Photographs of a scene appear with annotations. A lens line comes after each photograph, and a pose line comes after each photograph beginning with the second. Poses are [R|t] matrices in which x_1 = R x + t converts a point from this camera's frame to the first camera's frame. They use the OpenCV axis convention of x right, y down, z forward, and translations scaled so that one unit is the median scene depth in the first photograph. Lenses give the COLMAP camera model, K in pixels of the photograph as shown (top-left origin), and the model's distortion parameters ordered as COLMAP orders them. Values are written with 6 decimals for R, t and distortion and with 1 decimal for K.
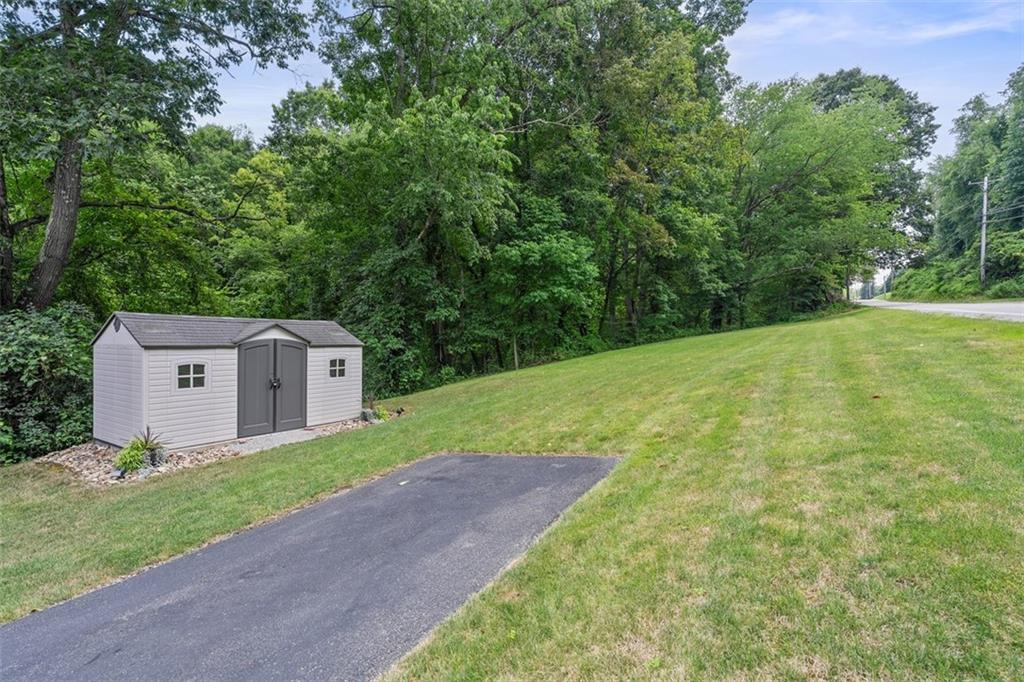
lens RADIAL K [[465.6, 0, 512.6], [0, 465.6, 344.0], [0, 0, 1]] dist [-0.001123, 0.000729]
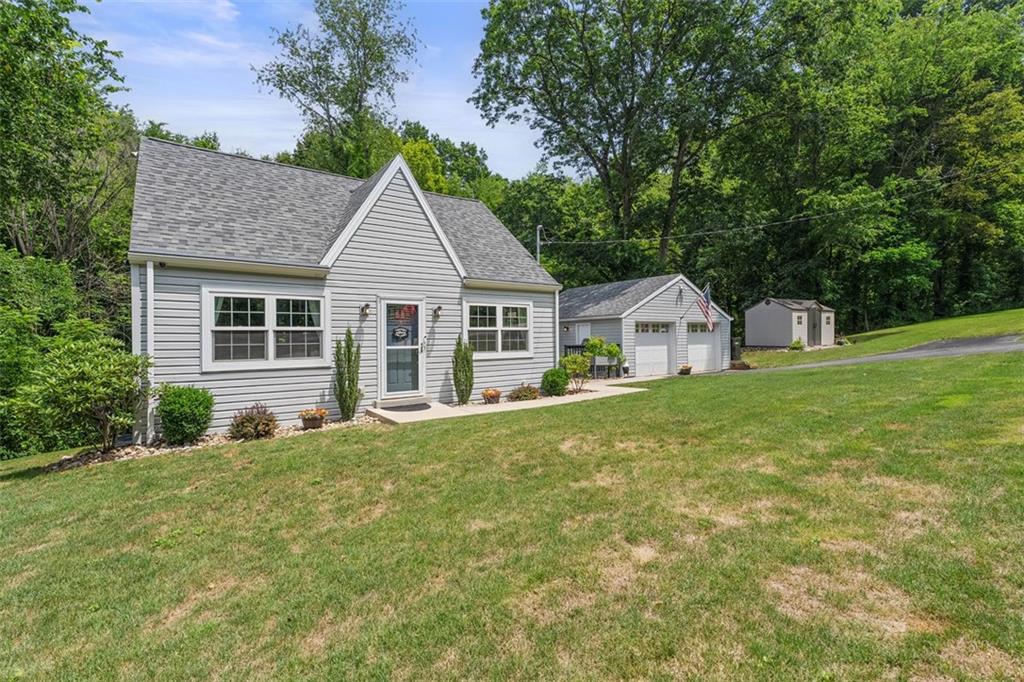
lens RADIAL K [[465.6, 0, 511.8], [0, 465.6, 336.8], [0, 0, 1]] dist [-0.001123, 0.000729]
pose [[0.917405, -0.010894, -0.397806, -0.515277], [0.011759, 0.999931, -0.000264, 0.066208], [0.397781, -0.004436, 0.917470, -0.962512]]
